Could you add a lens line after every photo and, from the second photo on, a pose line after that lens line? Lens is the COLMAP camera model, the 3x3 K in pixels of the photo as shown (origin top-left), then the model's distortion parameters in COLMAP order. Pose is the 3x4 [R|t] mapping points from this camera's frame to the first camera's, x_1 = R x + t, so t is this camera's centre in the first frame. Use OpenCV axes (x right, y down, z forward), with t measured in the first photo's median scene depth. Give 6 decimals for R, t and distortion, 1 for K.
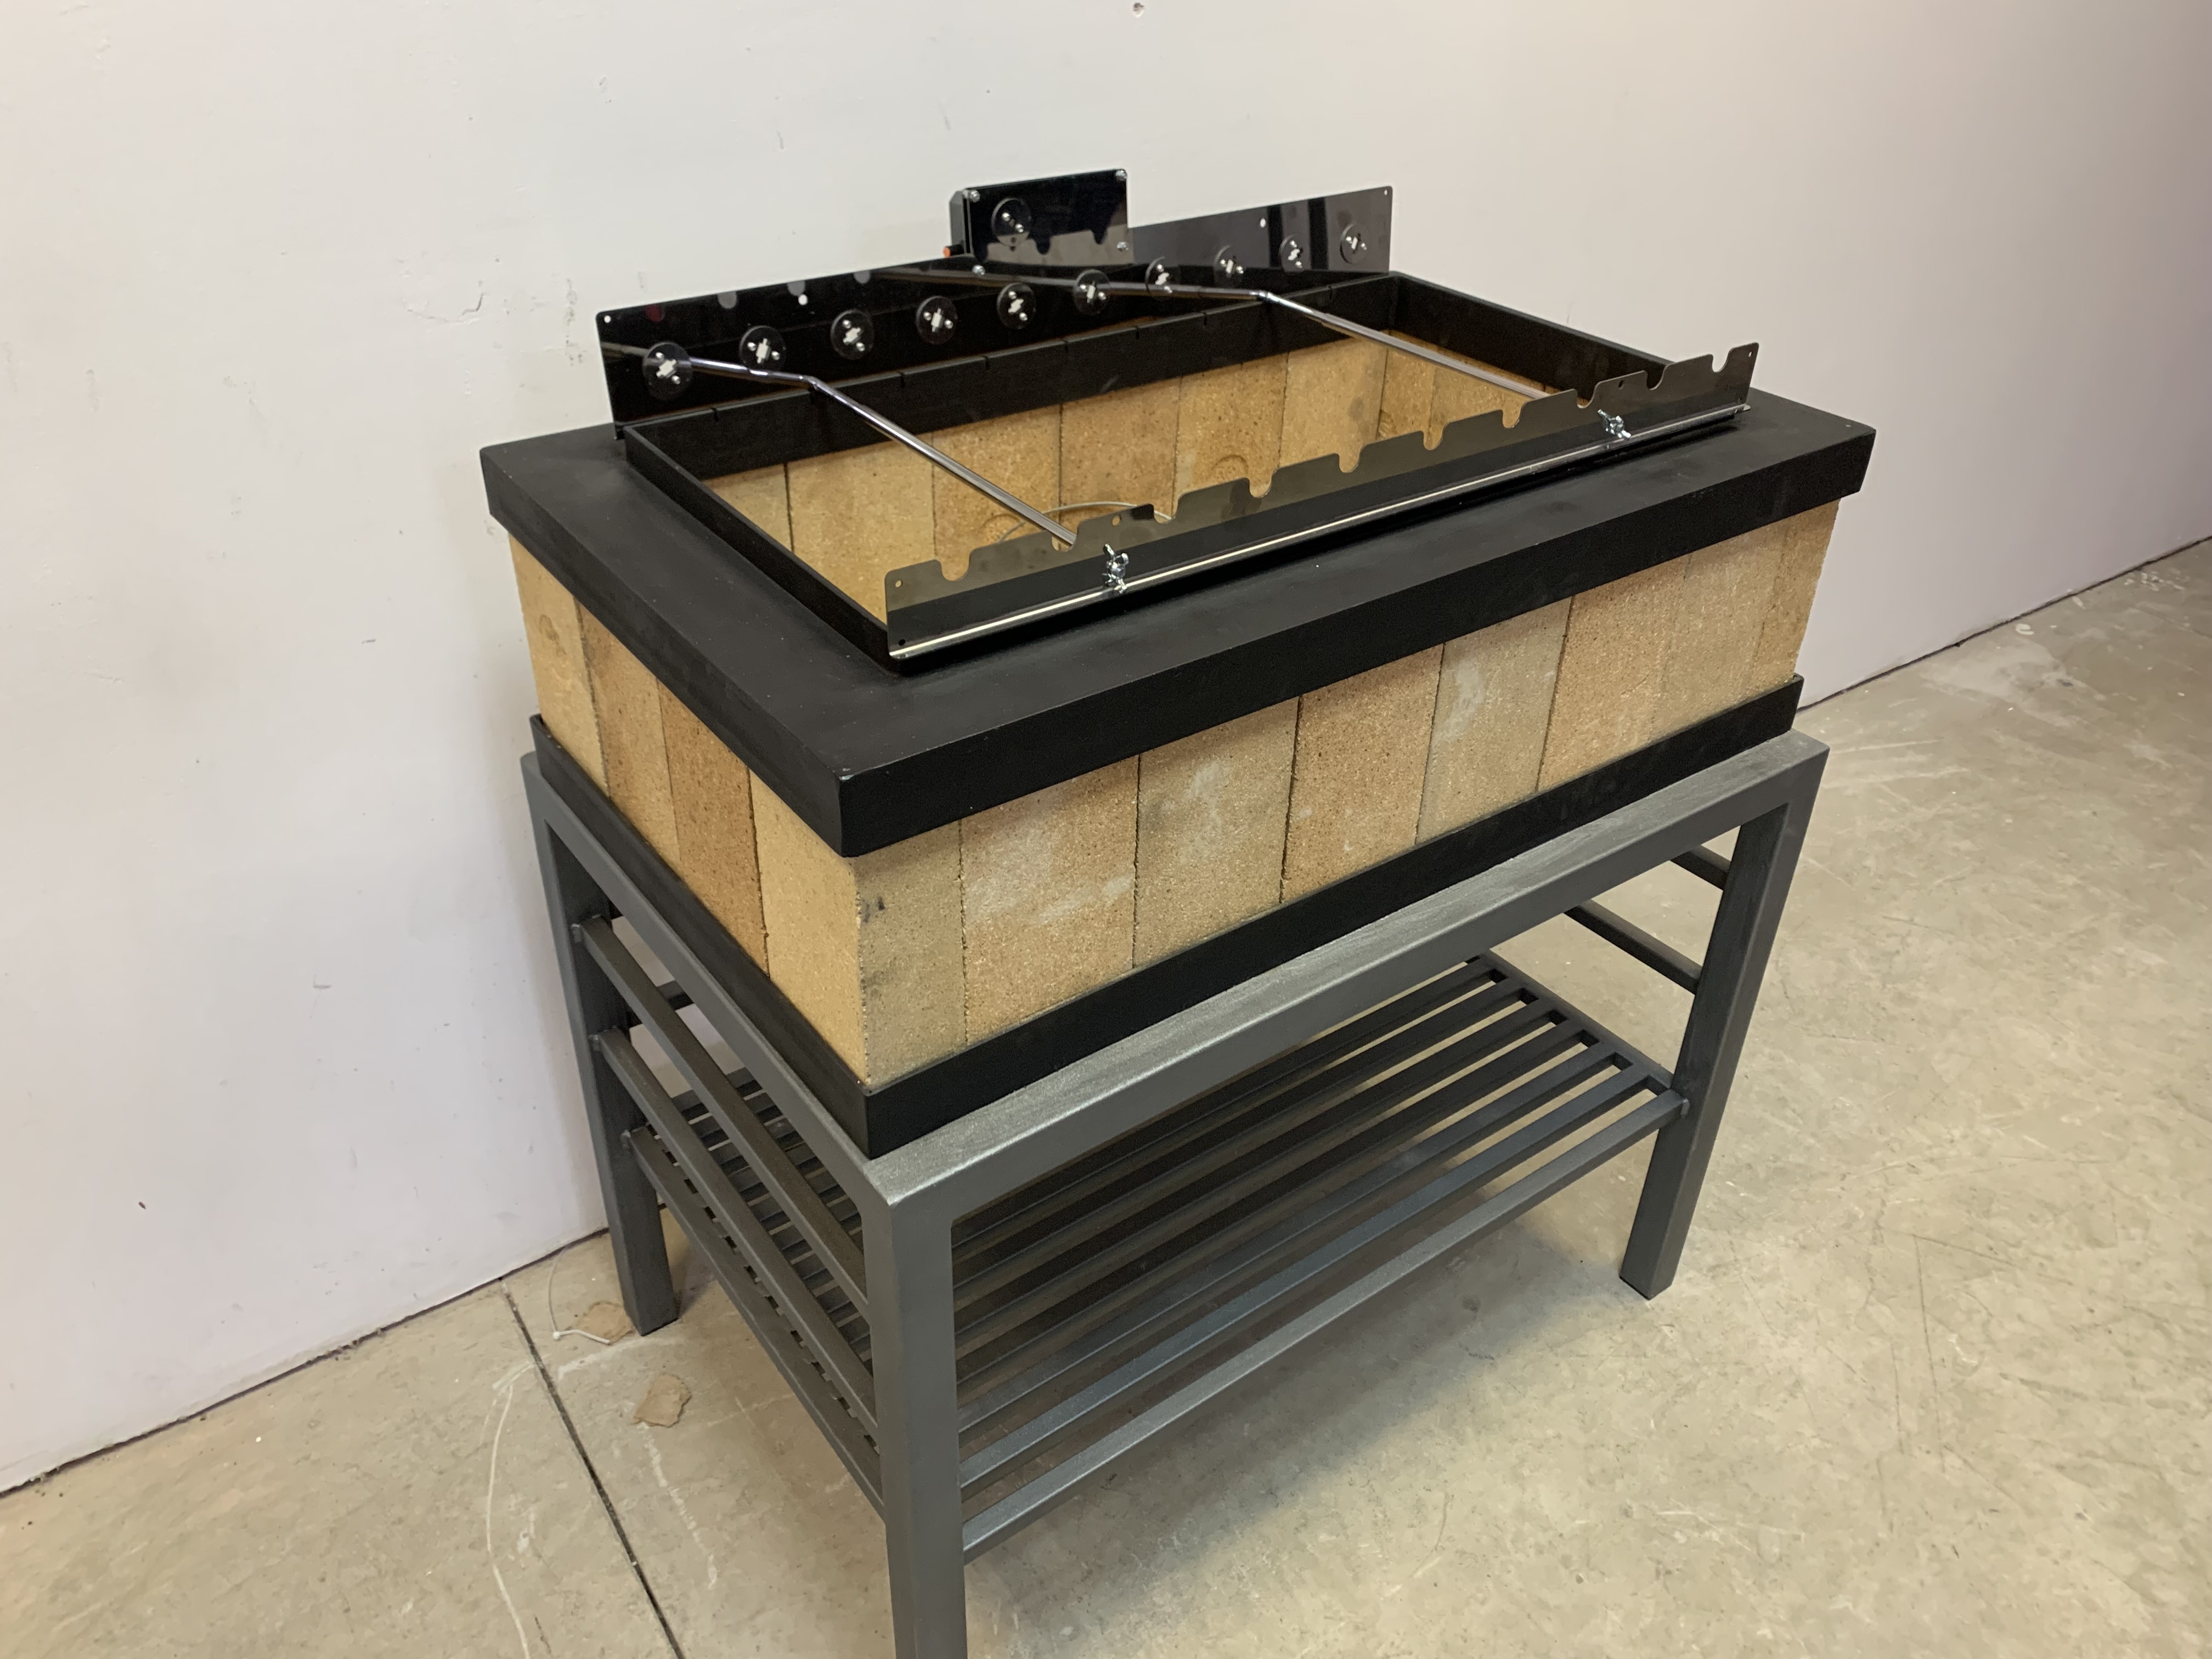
lens RADIAL K [[1786.5, 0, 1107.1], [0, 1786.5, 832.5], [0, 0, 1]] dist [0.014059, -0.008141]
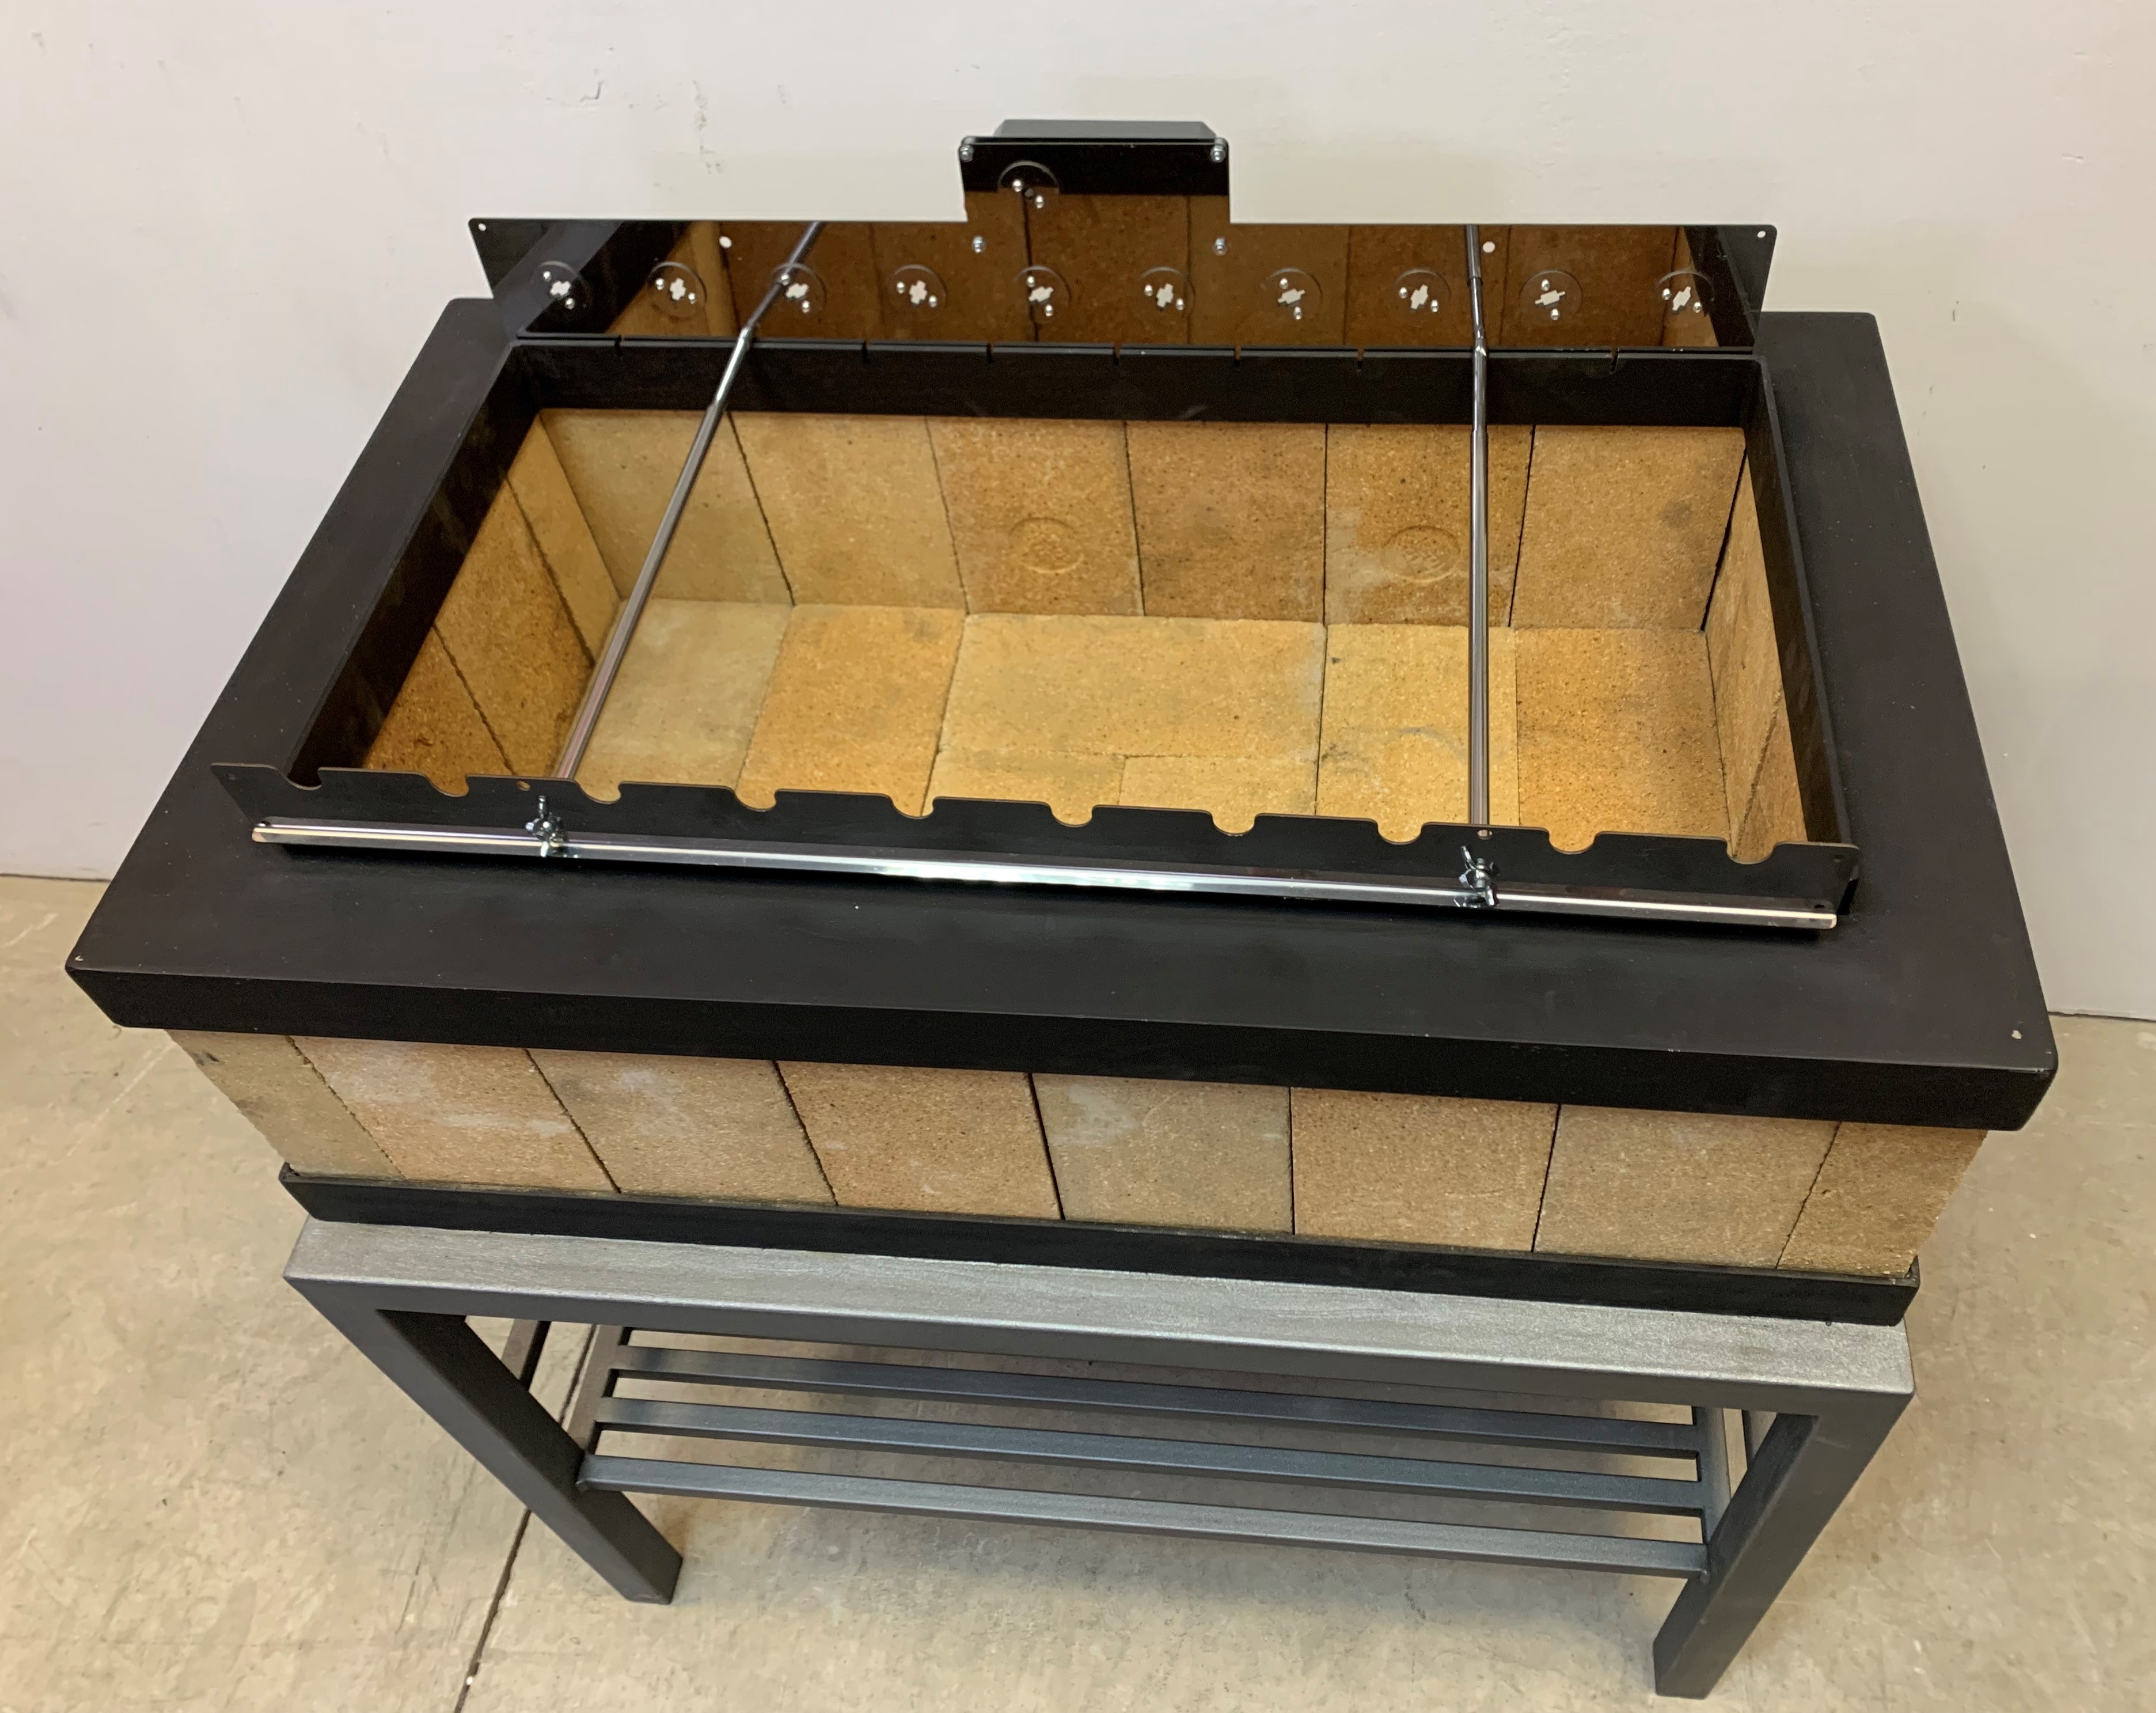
lens RADIAL K [[1828.6, 0, 1076.6], [0, 1828.6, 852.5], [0, 0, 1]] dist [0.004017, 0.004506]
pose [[0.726625, 0.483469, -0.488133, 0.417173], [-0.291830, 0.860407, 0.417773, -0.393122], [0.621973, -0.161112, 0.766284, 0.368793]]
